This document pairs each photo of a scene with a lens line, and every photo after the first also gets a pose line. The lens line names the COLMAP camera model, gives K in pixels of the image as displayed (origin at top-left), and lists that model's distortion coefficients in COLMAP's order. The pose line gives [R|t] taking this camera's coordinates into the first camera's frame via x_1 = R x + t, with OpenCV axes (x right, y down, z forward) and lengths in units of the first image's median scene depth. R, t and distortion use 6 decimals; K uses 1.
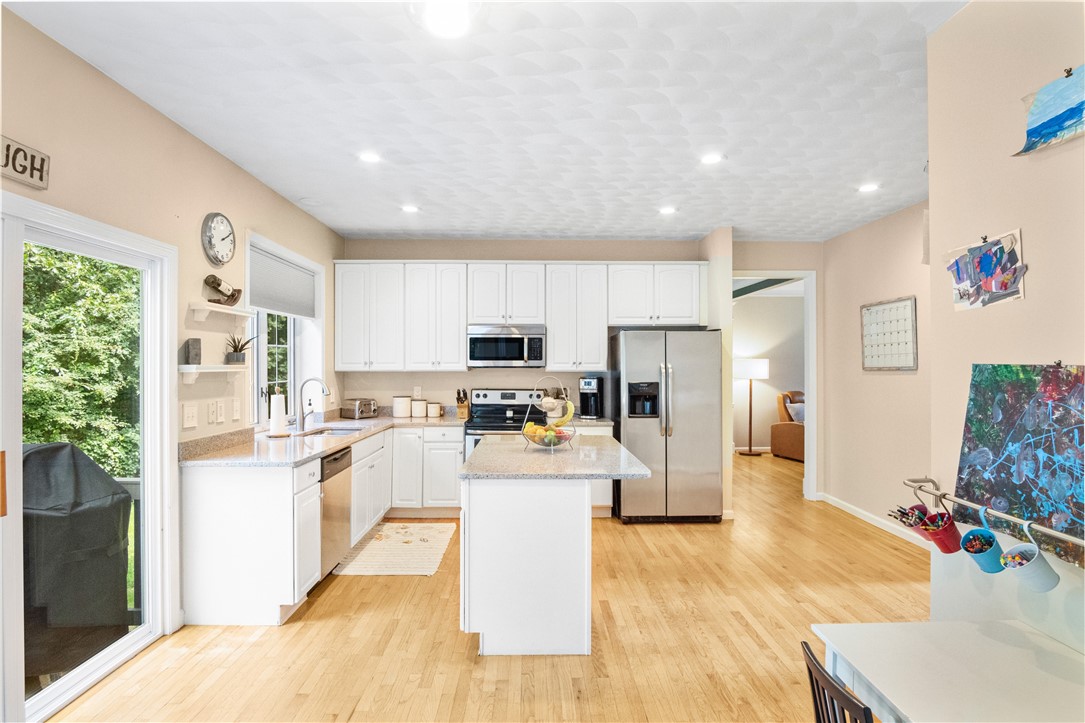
lens RADIAL K [[588.3, 0, 542.5], [0, 588.3, 361.5], [0, 0, 1]] dist [-0.029817, 0.008906]
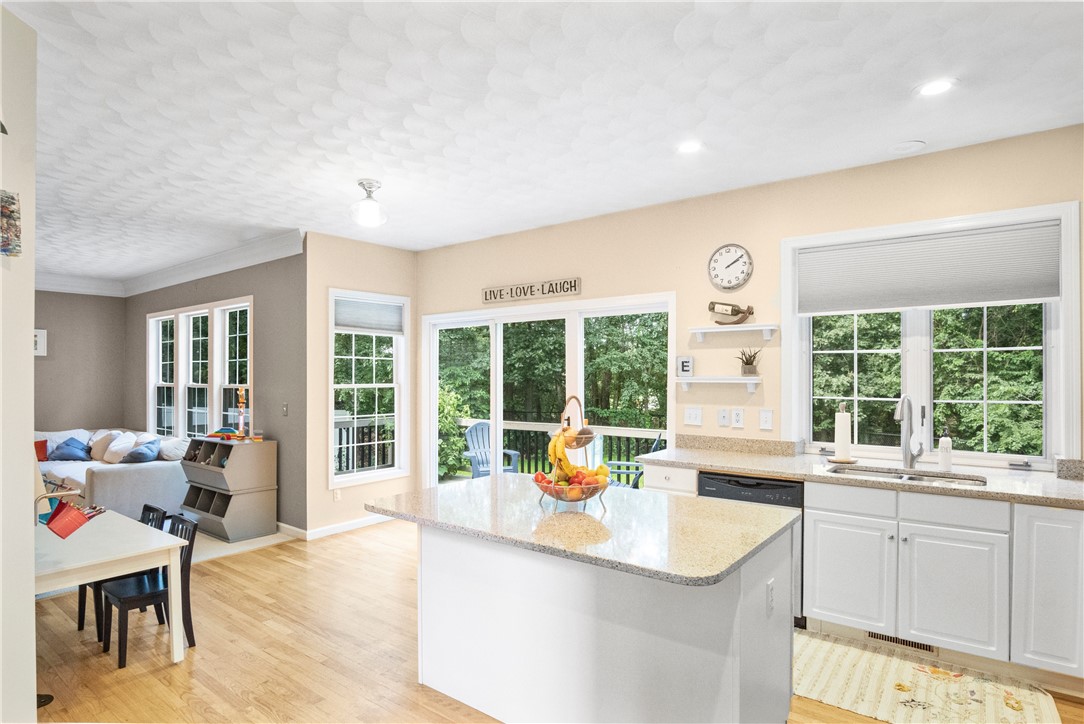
lens RADIAL K [[592.6, 0, 544.2], [0, 592.6, 368.4], [0, 0, 1]] dist [-0.023895, 0.001190]
pose [[-0.628960, -0.008011, -0.777397, 0.353798], [0.006218, 0.999863, -0.015334, 0.002899], [0.777413, -0.014478, -0.628824, 0.891075]]
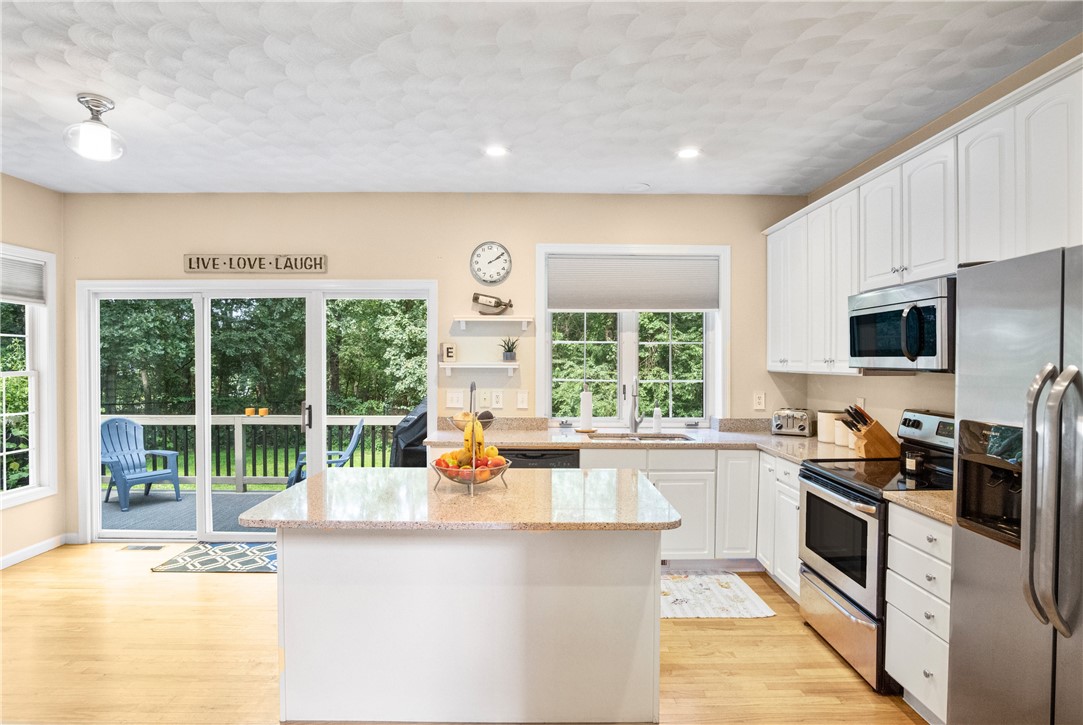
lens RADIAL K [[593.1, 0, 541.5], [0, 593.1, 362.5], [0, 0, 1]] dist [-0.025896, 0.001559]
pose [[-0.016819, 0.004651, -0.999848, 0.446965], [0.002439, 0.999986, 0.004610, 0.000152], [0.999856, -0.002361, -0.016830, 0.697699]]
